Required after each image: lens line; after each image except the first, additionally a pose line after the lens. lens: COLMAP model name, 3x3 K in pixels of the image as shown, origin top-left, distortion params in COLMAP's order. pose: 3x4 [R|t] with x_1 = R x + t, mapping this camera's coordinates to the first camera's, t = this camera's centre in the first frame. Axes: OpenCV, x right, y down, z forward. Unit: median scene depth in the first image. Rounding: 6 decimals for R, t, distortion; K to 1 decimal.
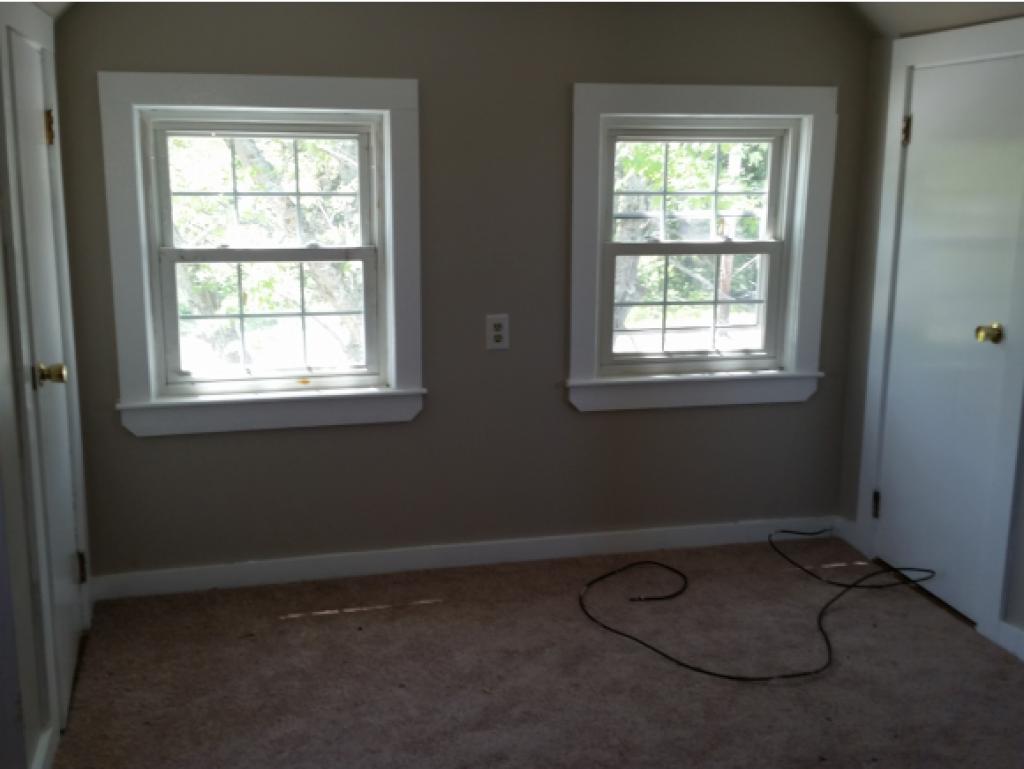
lens RADIAL K [[1076.2, 0, 501.0], [0, 1076.2, 389.0], [0, 0, 1]] dist [0.158986, -0.410306]
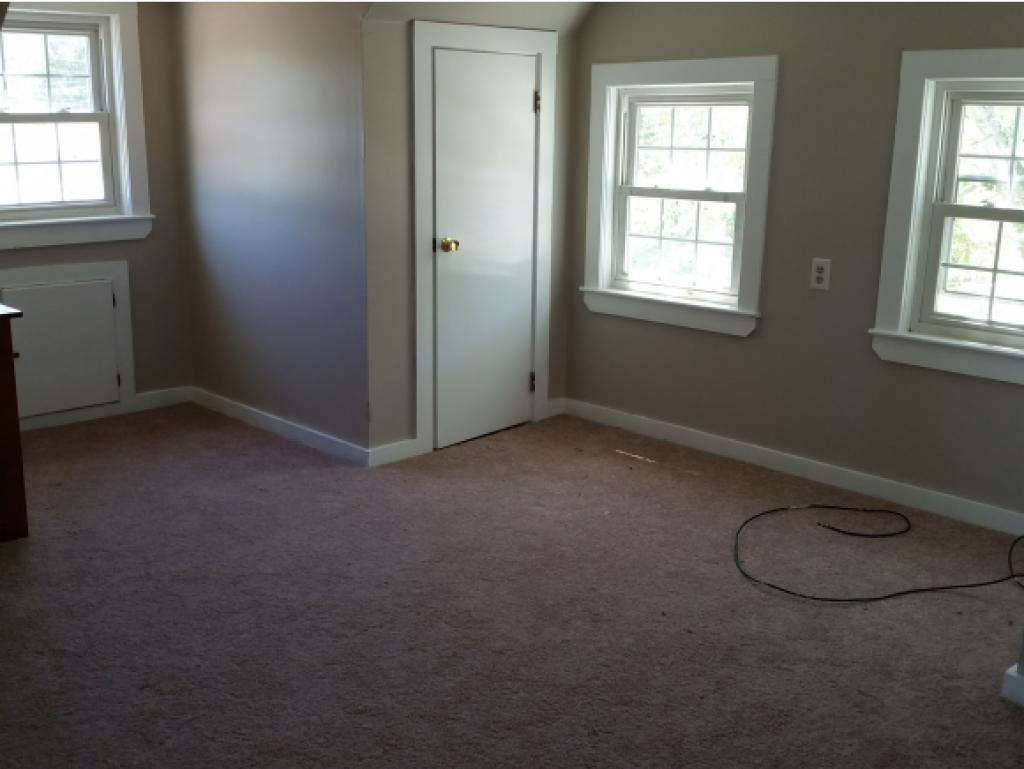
lens RADIAL K [[1076.2, 0, 501.0], [0, 1076.2, 389.0], [0, 0, 1]] dist [0.158986, -0.410306]
pose [[0.493483, 0.210464, -0.843907, 0.837592], [-0.182064, 0.973781, 0.136390, -0.030563], [0.850487, 0.086339, 0.518862, 0.130769]]
